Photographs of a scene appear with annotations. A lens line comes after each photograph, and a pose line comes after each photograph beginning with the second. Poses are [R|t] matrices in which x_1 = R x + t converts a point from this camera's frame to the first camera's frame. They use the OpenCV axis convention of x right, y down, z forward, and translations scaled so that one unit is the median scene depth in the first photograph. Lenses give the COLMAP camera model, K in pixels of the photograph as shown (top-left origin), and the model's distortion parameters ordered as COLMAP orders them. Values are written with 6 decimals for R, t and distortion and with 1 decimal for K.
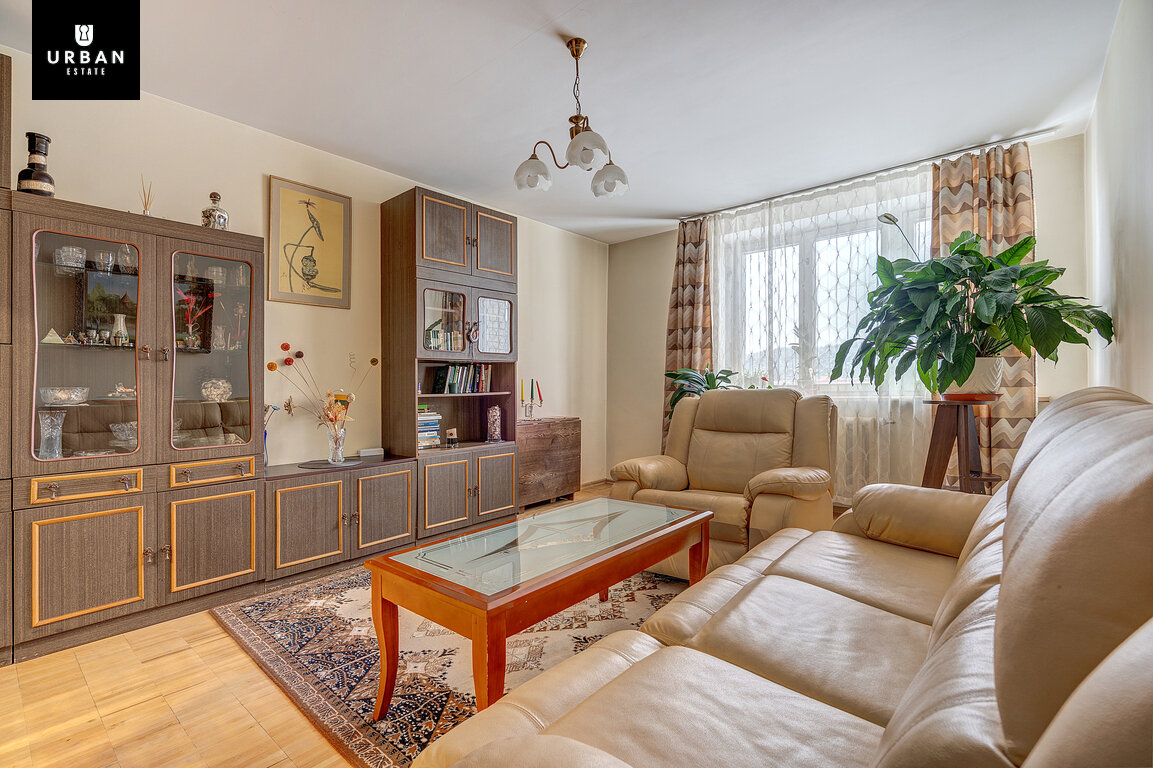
lens RADIAL K [[539.9, 0, 579.0], [0, 539.9, 392.1], [0, 0, 1]] dist [0.002060, 0.000445]
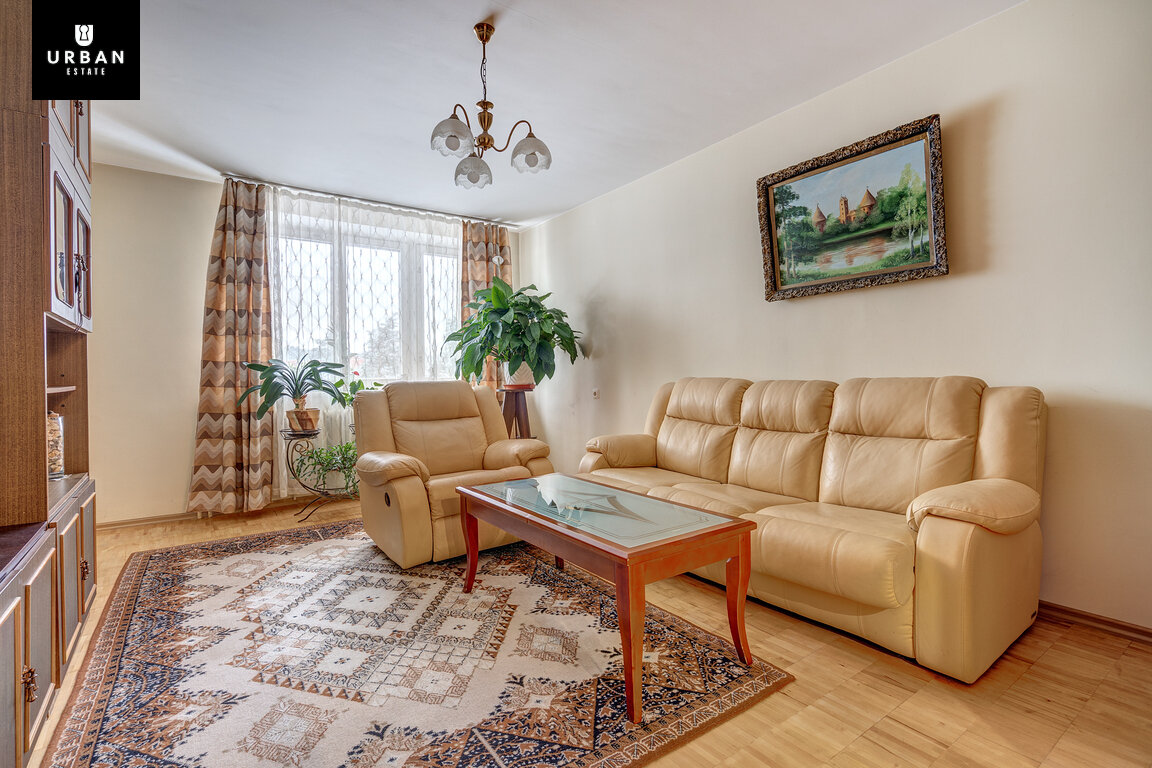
lens RADIAL K [[527.7, 0, 576.0], [0, 527.7, 384.0], [0, 0, 1]] dist [-0.000530, -0.000109]
pose [[0.232729, 0.000083, 0.972542, -0.659149], [0.020287, 0.999782, -0.004940, 0.012736], [-0.972330, 0.020880, 0.232677, 0.450381]]
